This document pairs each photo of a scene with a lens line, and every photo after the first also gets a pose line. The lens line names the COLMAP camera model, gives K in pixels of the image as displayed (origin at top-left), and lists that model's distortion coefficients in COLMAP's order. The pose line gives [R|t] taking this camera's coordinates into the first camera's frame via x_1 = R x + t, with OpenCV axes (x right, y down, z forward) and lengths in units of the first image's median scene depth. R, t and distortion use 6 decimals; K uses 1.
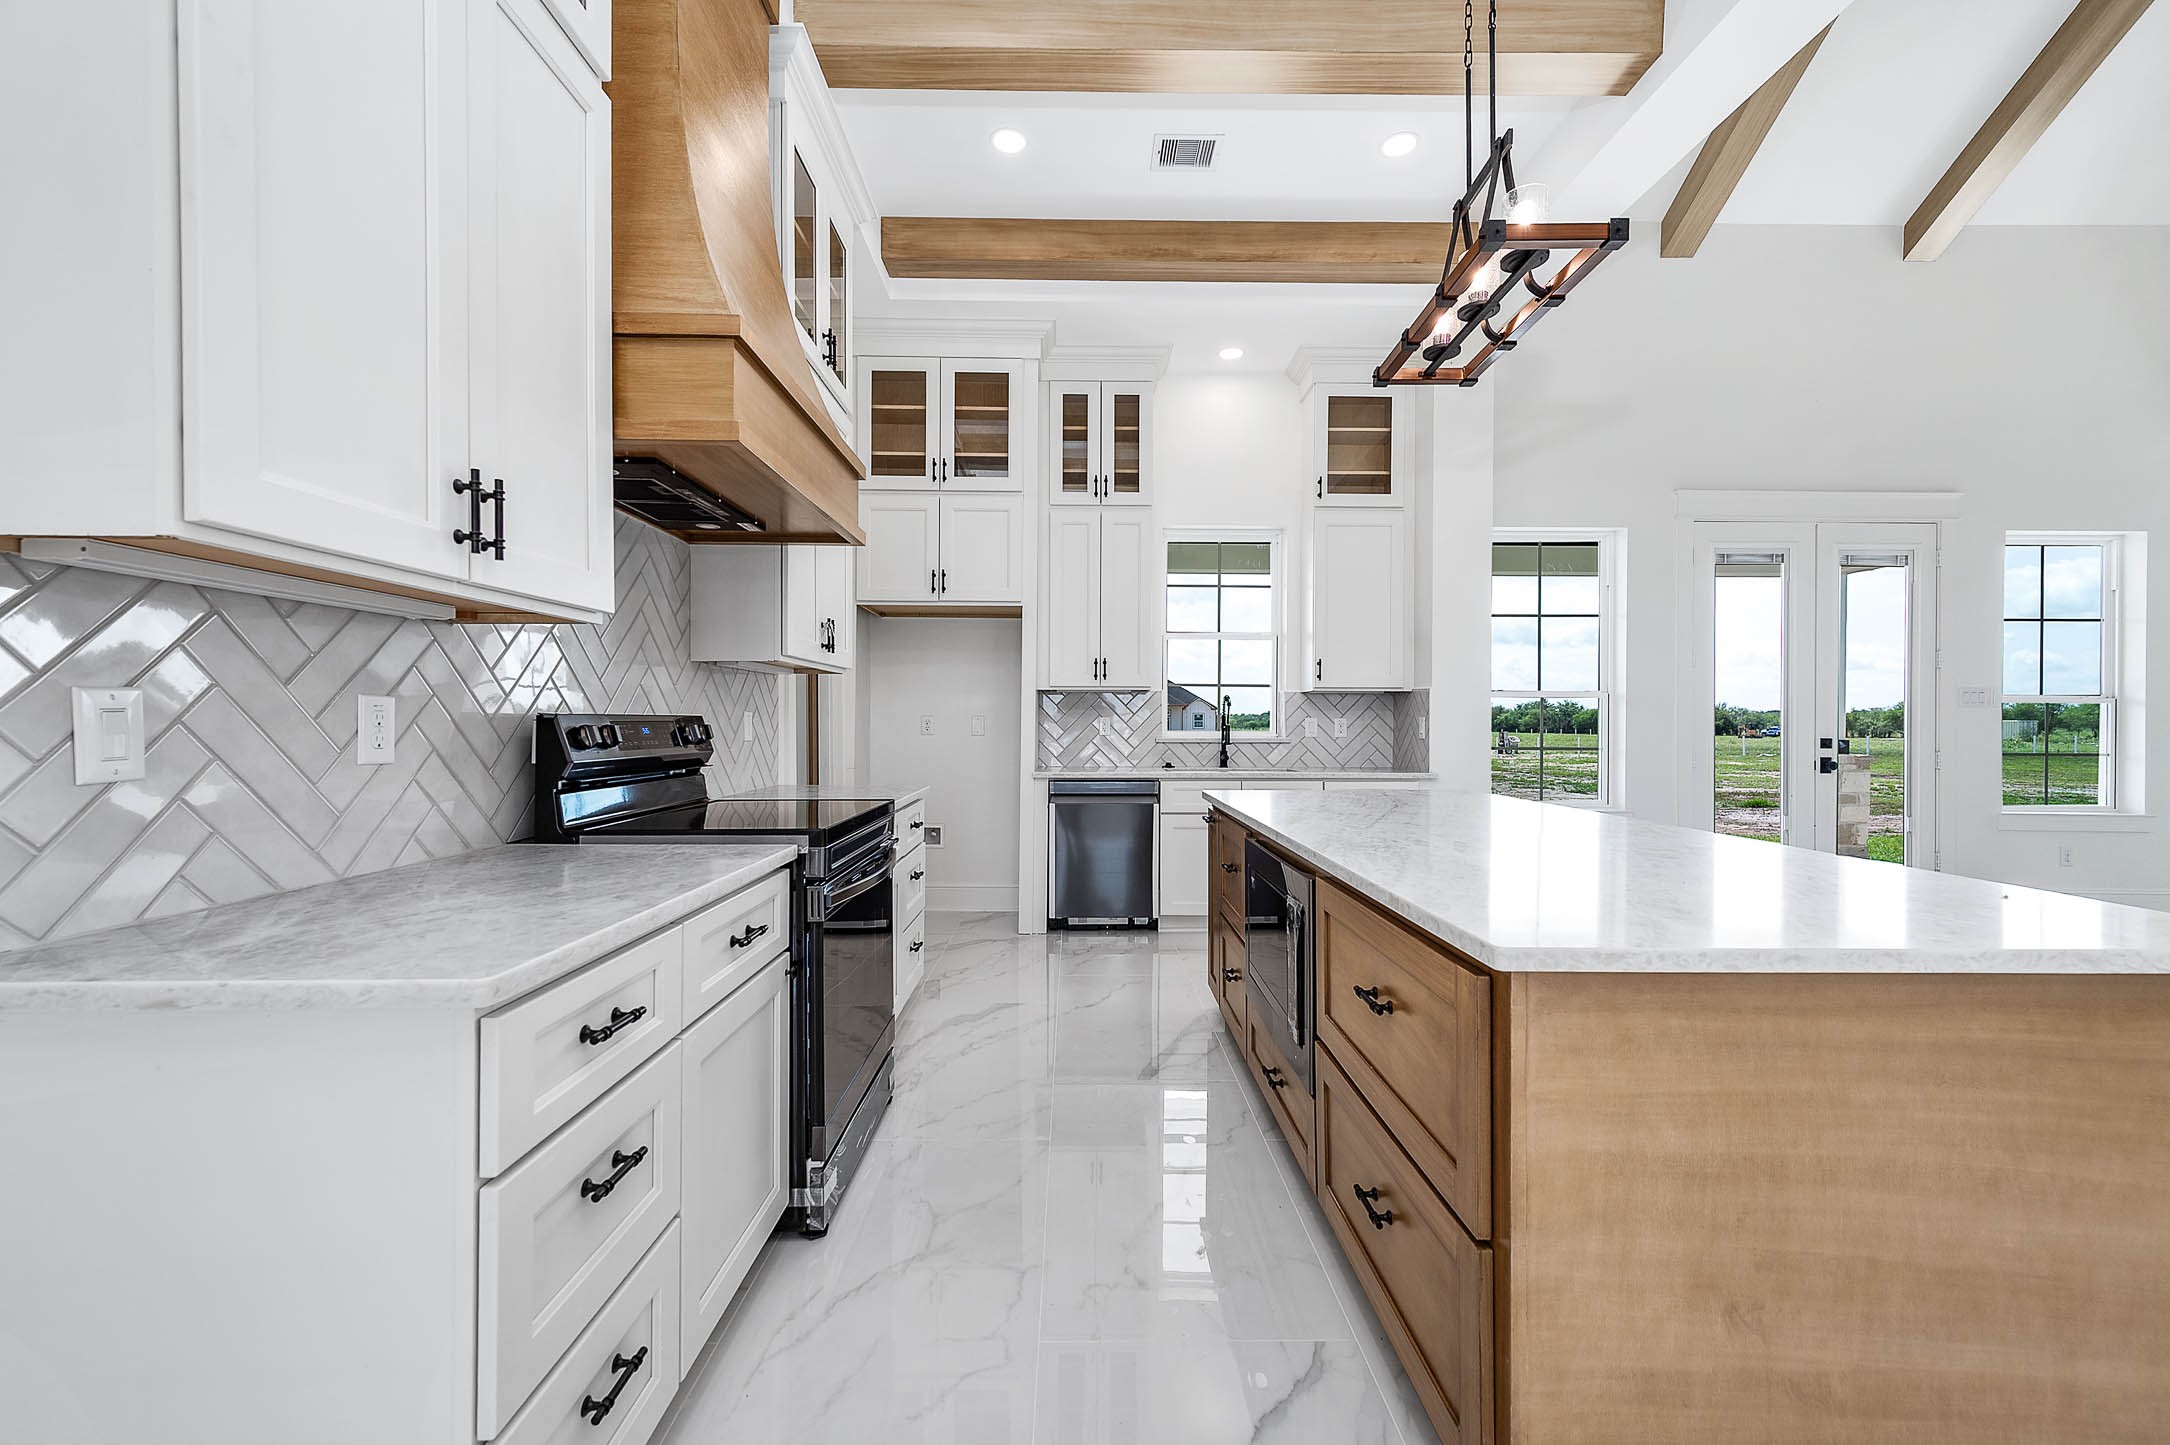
lens RADIAL K [[910.3, 0, 1085.0], [0, 910.3, 722.5], [0, 0, 1]] dist [-0.000849, -0.000046]
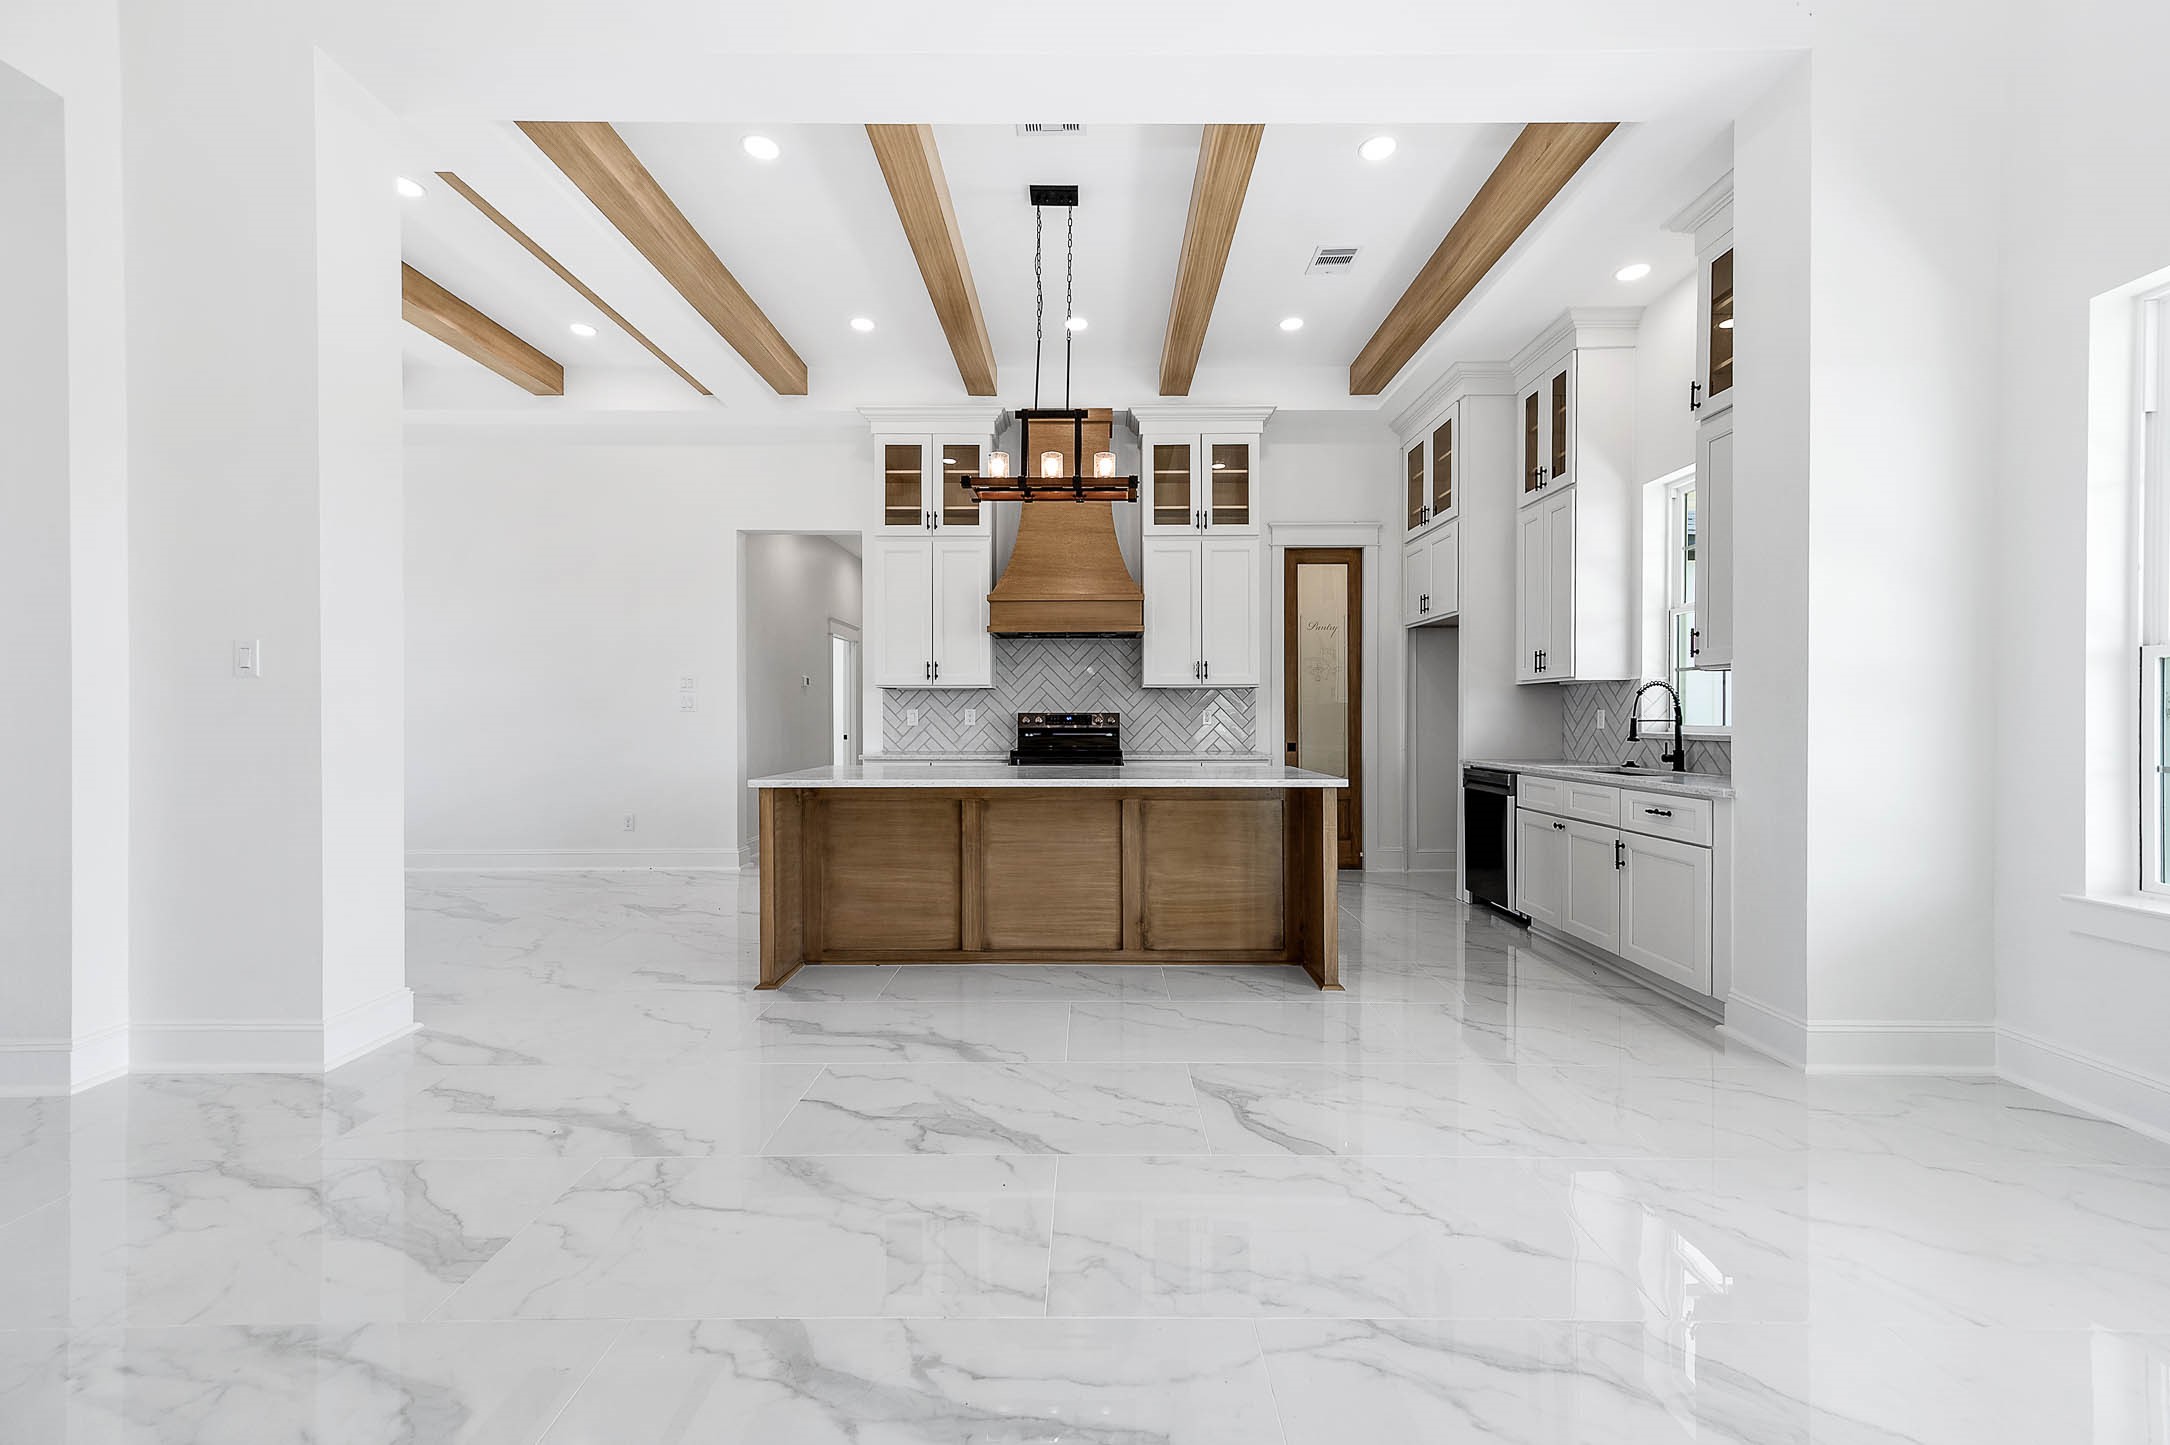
lens RADIAL K [[835.1, 0, 1081.5], [0, 835.1, 766.9], [0, 0, 1]] dist [-0.000549, 0.000012]
pose [[-0.026512, 0.058939, -0.997909, 2.497084], [-0.000707, 0.998259, 0.058979, 0.005901], [0.999648, 0.002269, -0.026425, 1.316095]]
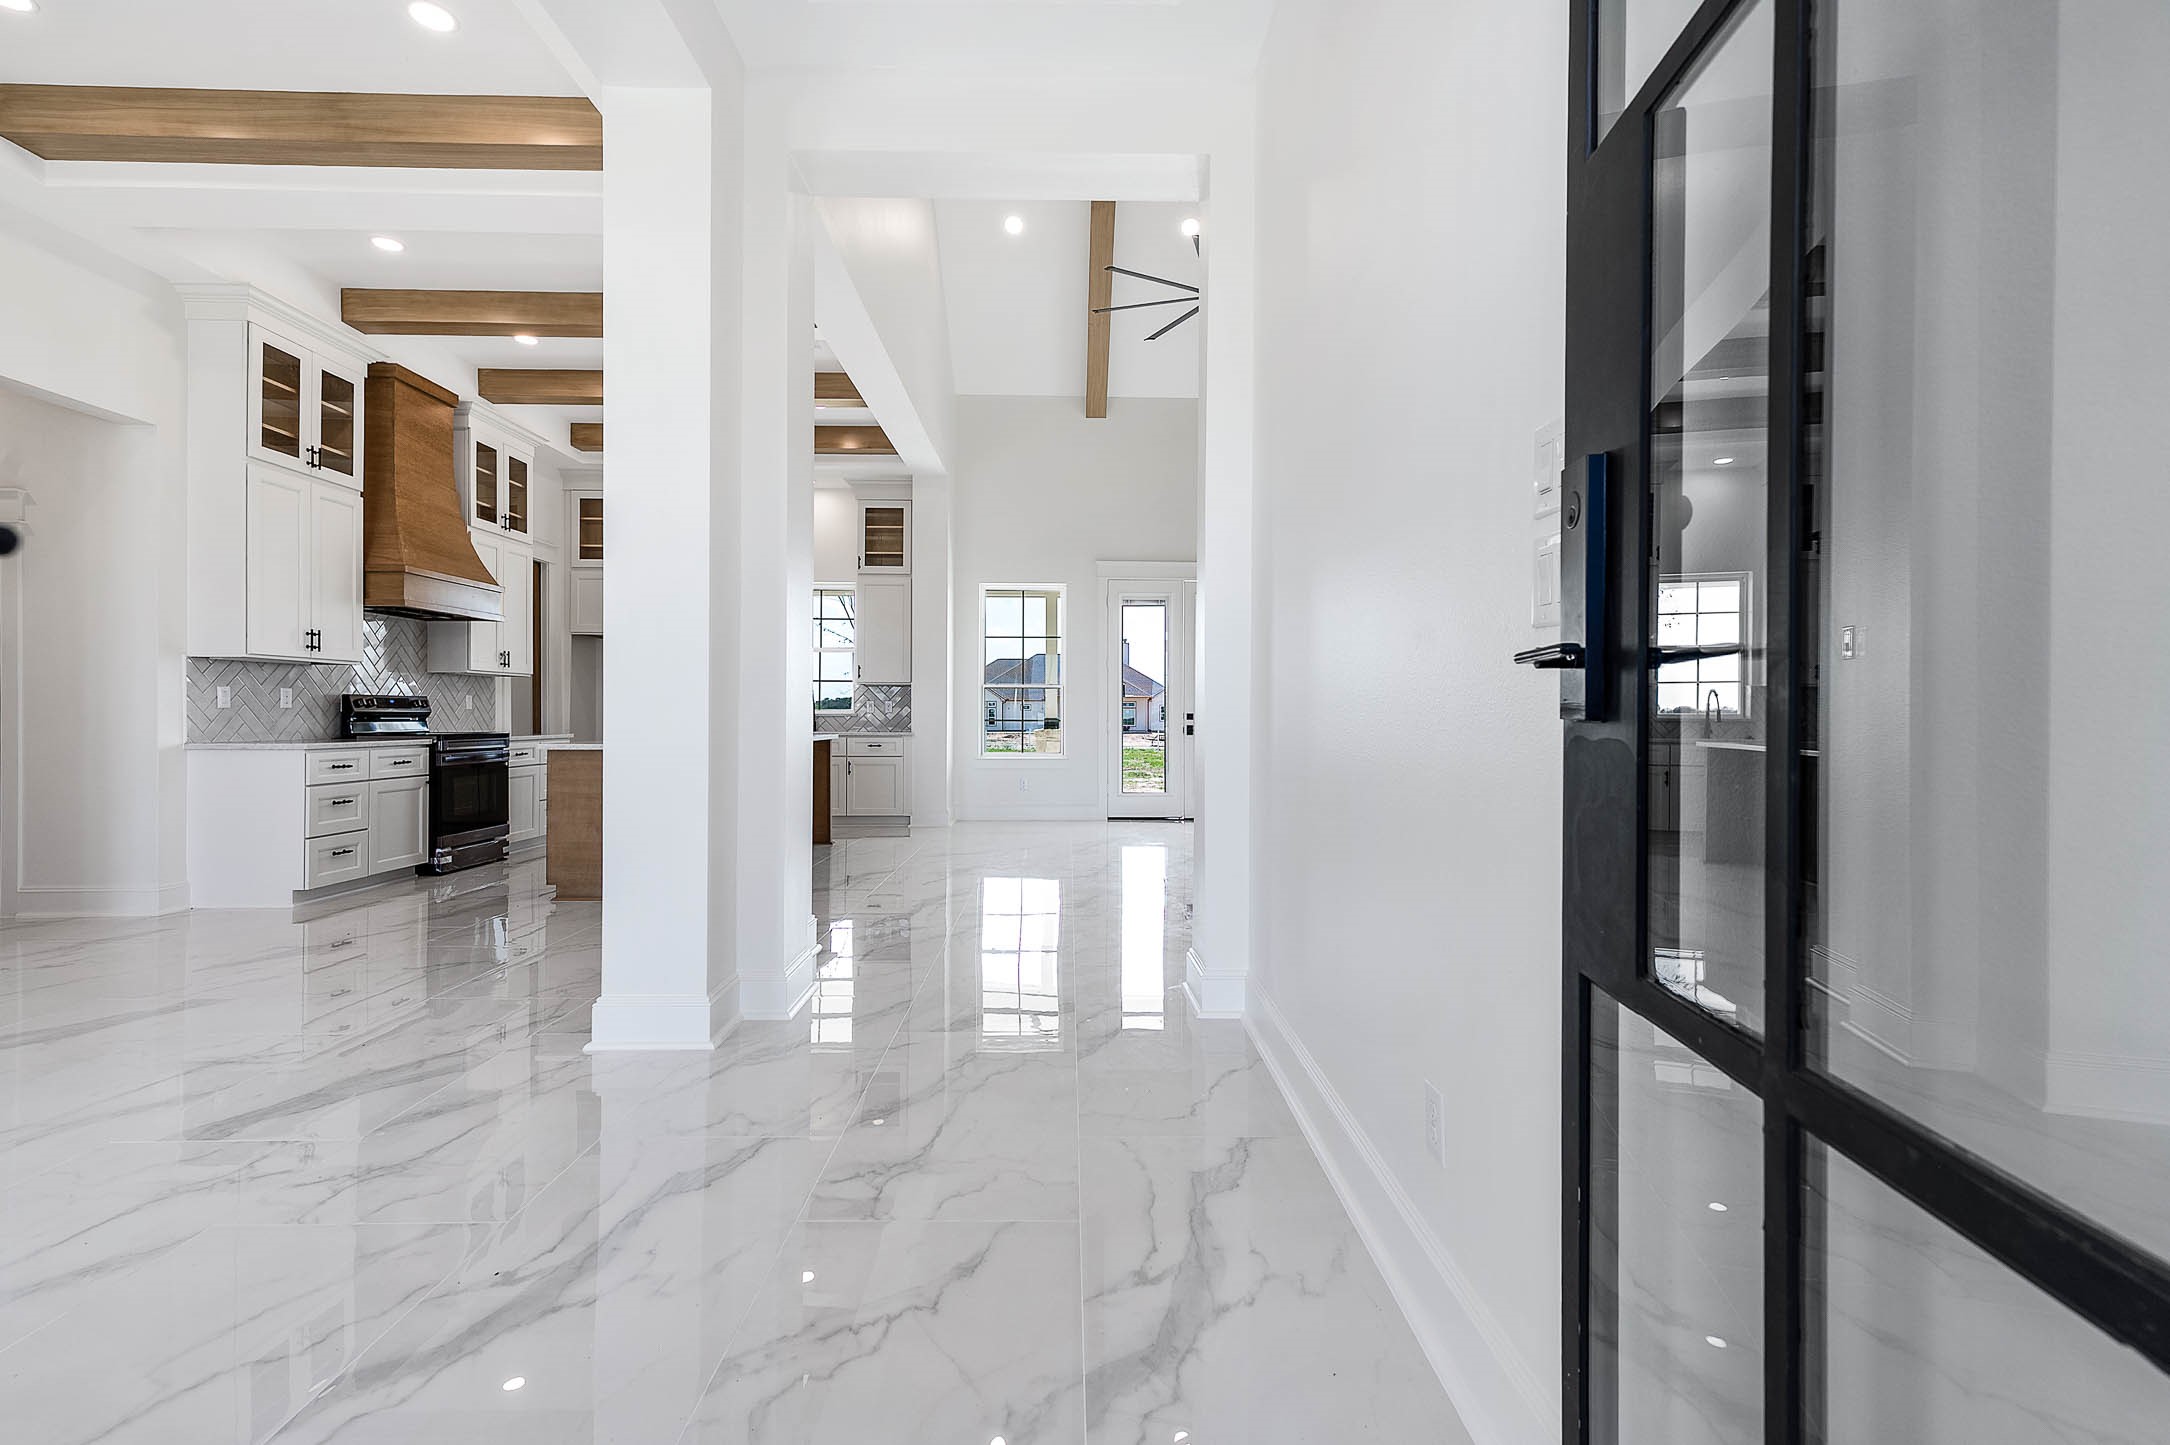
lens RADIAL K [[991.7, 0, 1085.0], [0, 991.7, 722.5], [0, 0, 1]] dist [-0.000239, 0.000134]
pose [[0.999930, -0.000441, 0.011802, 1.712596], [0.000352, 0.999971, 0.007578, 0.056300], [-0.011805, -0.007573, 0.999902, -2.170328]]
